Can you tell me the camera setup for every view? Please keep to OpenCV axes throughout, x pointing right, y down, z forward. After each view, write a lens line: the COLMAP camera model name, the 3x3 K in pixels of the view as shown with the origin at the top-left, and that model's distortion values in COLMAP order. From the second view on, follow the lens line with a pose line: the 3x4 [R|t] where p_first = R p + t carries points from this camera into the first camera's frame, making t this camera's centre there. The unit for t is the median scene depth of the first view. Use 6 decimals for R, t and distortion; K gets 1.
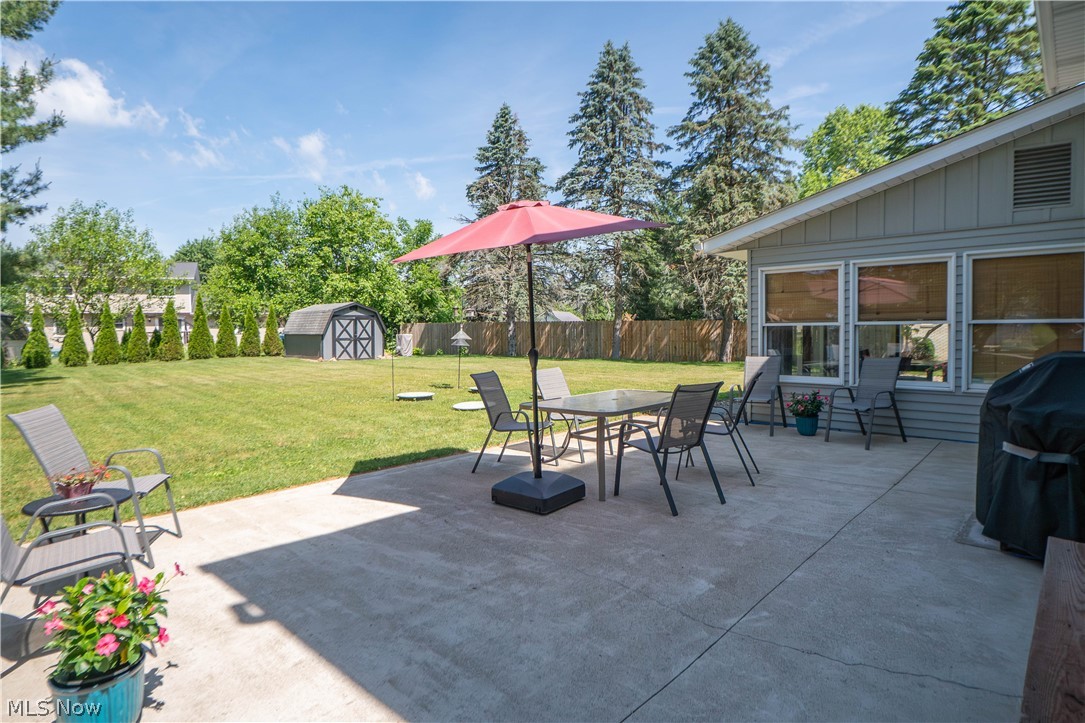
lens RADIAL K [[560.4, 0, 511.6], [0, 560.4, 361.7], [0, 0, 1]] dist [-0.049861, 0.019931]
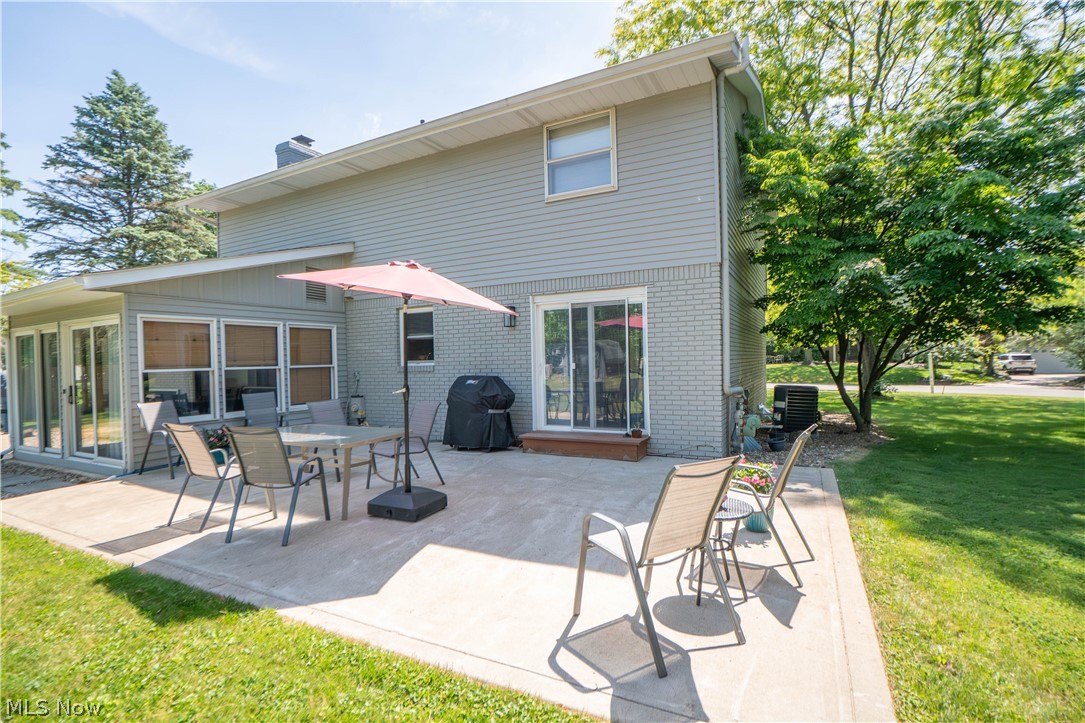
lens RADIAL K [[560.4, 0, 511.6], [0, 560.4, 361.7], [0, 0, 1]] dist [-0.049861, 0.019931]
pose [[-0.265160, 0.017634, 0.964043, -1.300509], [0.082704, 0.996564, 0.004520, -0.063588], [-0.960651, 0.080929, -0.265708, 1.210302]]
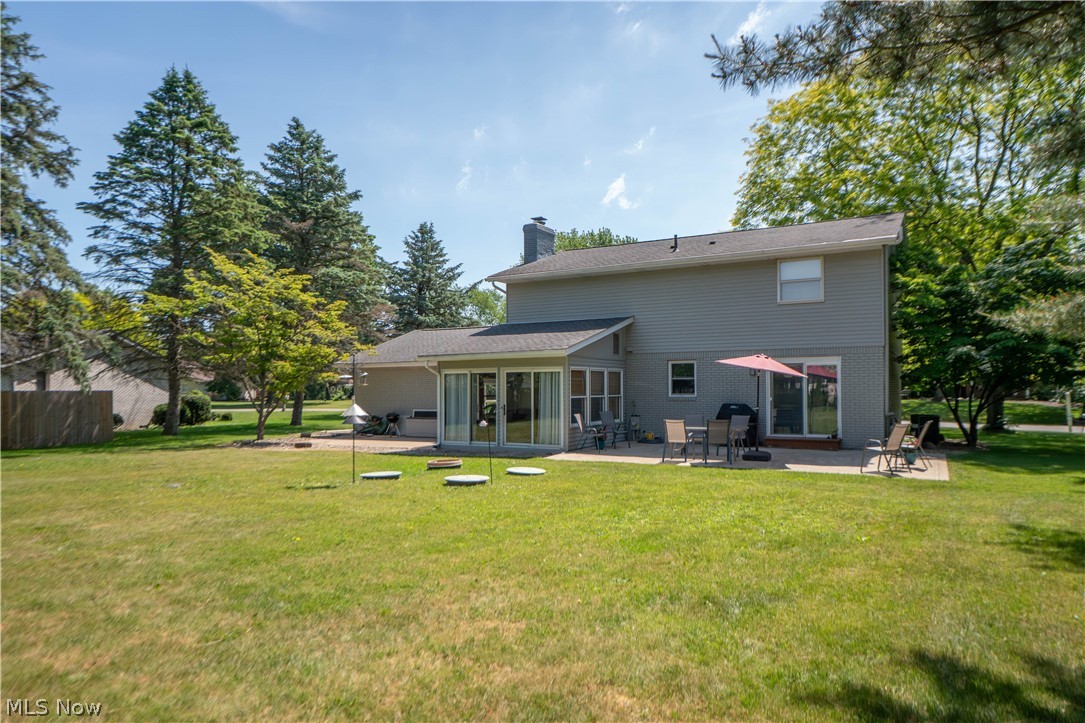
lens RADIAL K [[707.6, 0, 542.5], [0, 707.6, 361.5], [0, 0, 1]] dist [-0.002170, -0.000969]
pose [[-0.245725, 0.051554, 0.967968, -3.349102], [0.063500, 0.997296, -0.036996, -0.192394], [-0.967257, 0.052376, -0.248334, 3.091865]]
